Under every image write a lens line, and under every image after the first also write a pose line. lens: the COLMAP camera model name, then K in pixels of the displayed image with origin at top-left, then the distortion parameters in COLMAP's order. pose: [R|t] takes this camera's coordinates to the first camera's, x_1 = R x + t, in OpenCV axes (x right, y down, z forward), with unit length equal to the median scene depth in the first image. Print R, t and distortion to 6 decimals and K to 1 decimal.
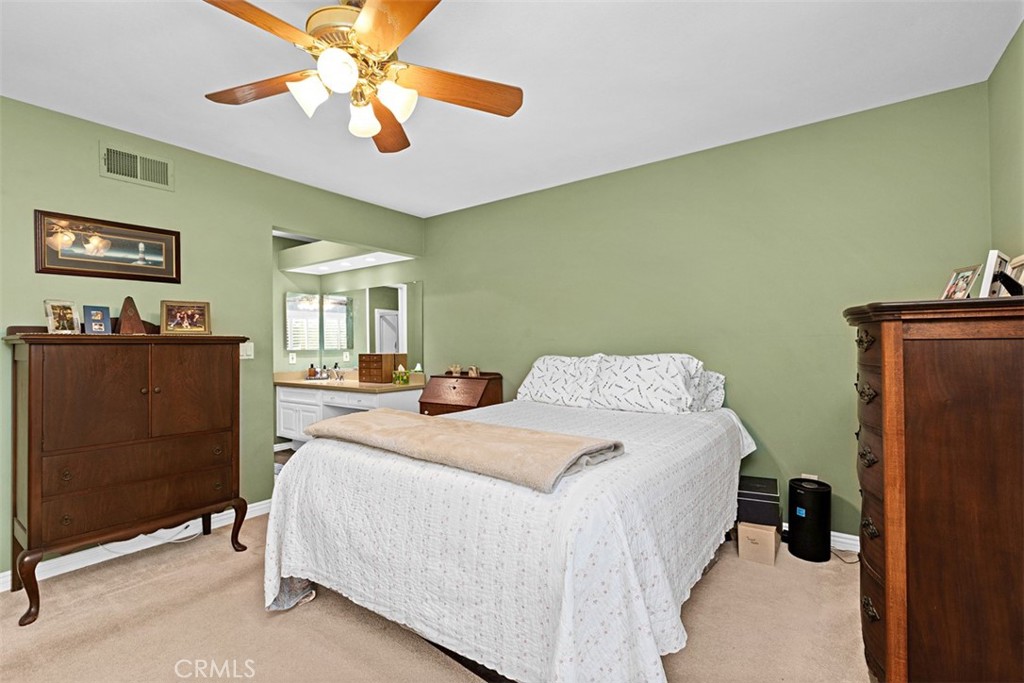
lens RADIAL K [[457.4, 0, 509.7], [0, 457.4, 341.7], [0, 0, 1]] dist [0.001538, -0.000735]
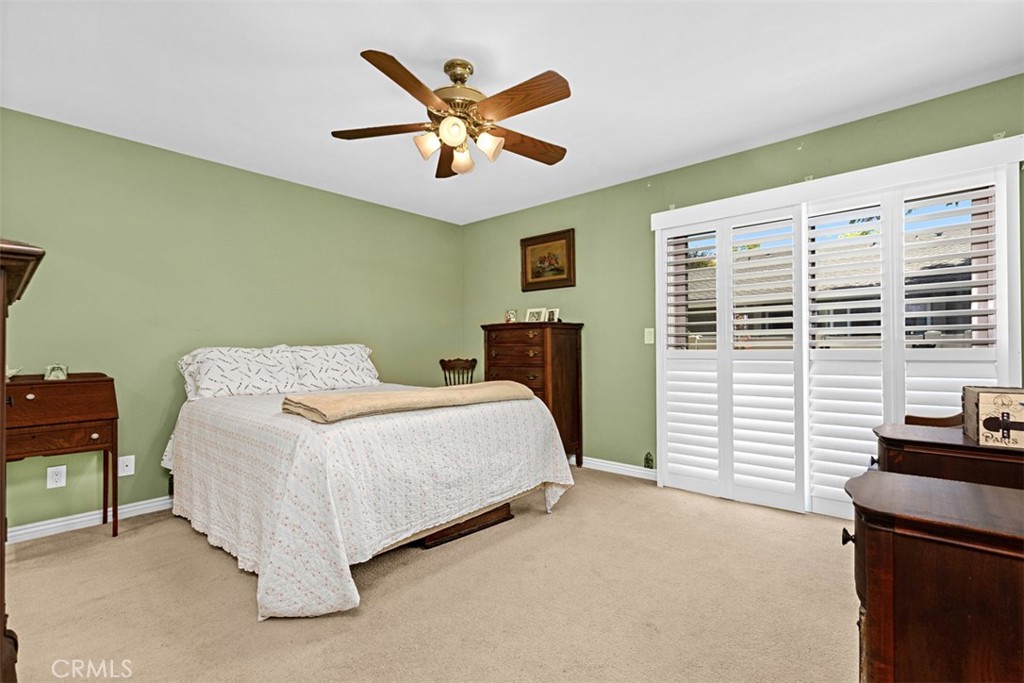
lens RADIAL K [[457.4, 0, 516.1], [0, 457.4, 345.8], [0, 0, 1]] dist [0.001538, -0.000735]
pose [[0.113254, 0.005667, 0.993550, -1.570118], [0.001277, 0.999982, -0.005849, 0.069577], [-0.993565, 0.001931, 0.113245, 0.627135]]
